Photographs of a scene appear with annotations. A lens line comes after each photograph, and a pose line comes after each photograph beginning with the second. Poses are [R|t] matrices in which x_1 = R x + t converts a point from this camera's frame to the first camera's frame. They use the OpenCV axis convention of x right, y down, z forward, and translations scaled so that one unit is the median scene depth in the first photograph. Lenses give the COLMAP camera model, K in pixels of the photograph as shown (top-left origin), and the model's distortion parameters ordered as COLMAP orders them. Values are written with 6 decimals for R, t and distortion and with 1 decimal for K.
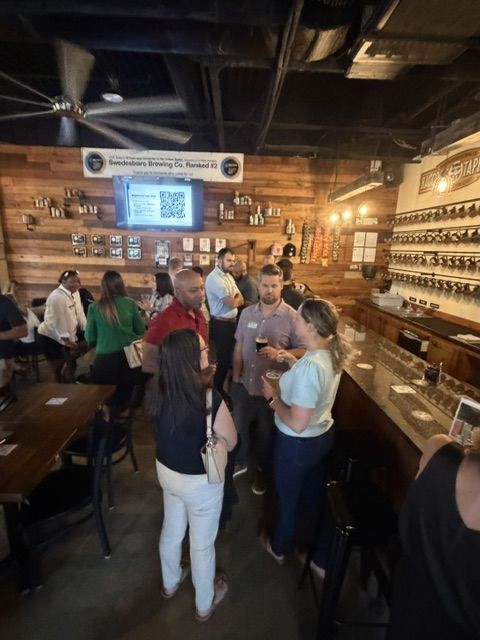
lens RADIAL K [[318.7, 0, 240.2], [0, 318.7, 321.7], [0, 0, 1]] dist [0.002399, 0.003267]
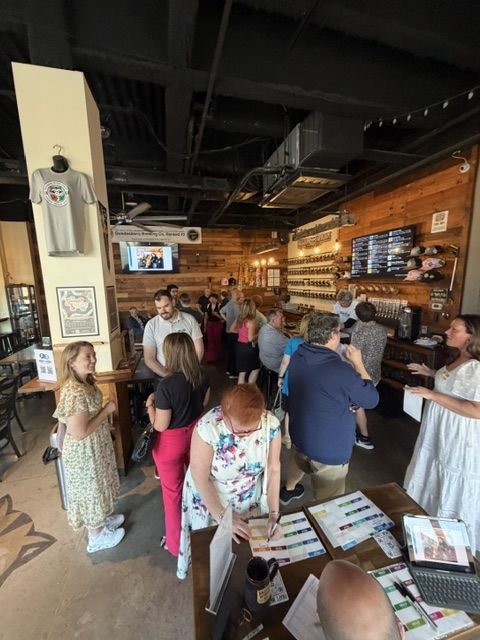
lens RADIAL K [[257.5, 0, 241.4], [0, 257.5, 316.6], [0, 0, 1]] dist [0.002518, -0.000204]
pose [[0.969186, -0.086419, 0.230673, -0.135131], [0.104511, 0.992239, -0.067378, 0.059878], [-0.223060, 0.089409, 0.970696, -0.335310]]
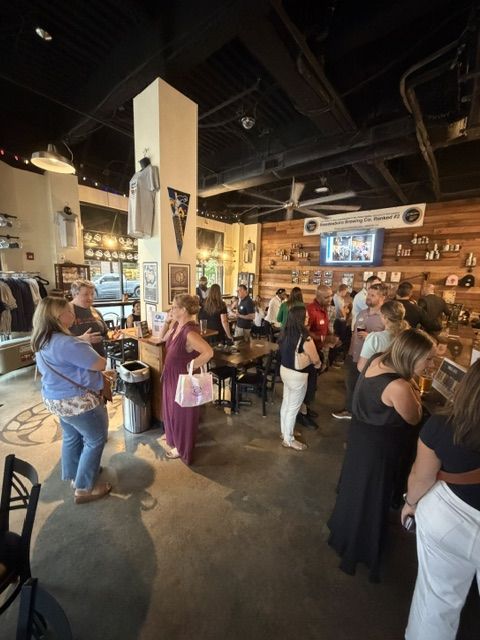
lens RADIAL K [[257.5, 0, 238.1], [0, 257.5, 321.0], [0, 0, 1]] dist [0.002518, -0.000204]
pose [[0.745872, 0.111748, -0.656648, 0.172326], [-0.162957, 0.986483, -0.017221, 0.054883], [0.645848, 0.119851, 0.754000, -0.157969]]
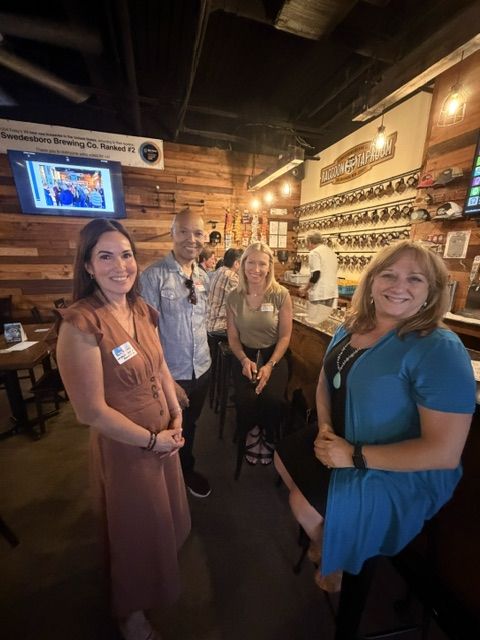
lens RADIAL K [[257.5, 0, 240.7], [0, 257.5, 318.3], [0, 0, 1]] dist [0.002518, -0.000204]
pose [[0.958583, -0.091872, 0.269588, -0.023163], [0.084500, 0.995666, 0.038849, 0.023367], [-0.271989, -0.014460, 0.962192, 0.140561]]
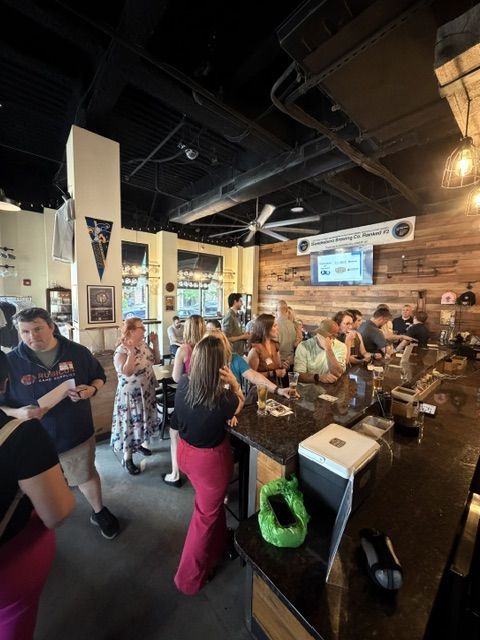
lens RADIAL K [[257.5, 0, 238.8], [0, 257.5, 319.8], [0, 0, 1]] dist [0.002518, -0.000204]
pose [[0.633953, 0.051746, -0.771639, 0.336406], [-0.176109, 0.981205, -0.078886, 0.017078], [0.753054, 0.185902, 0.631150, 0.020296]]
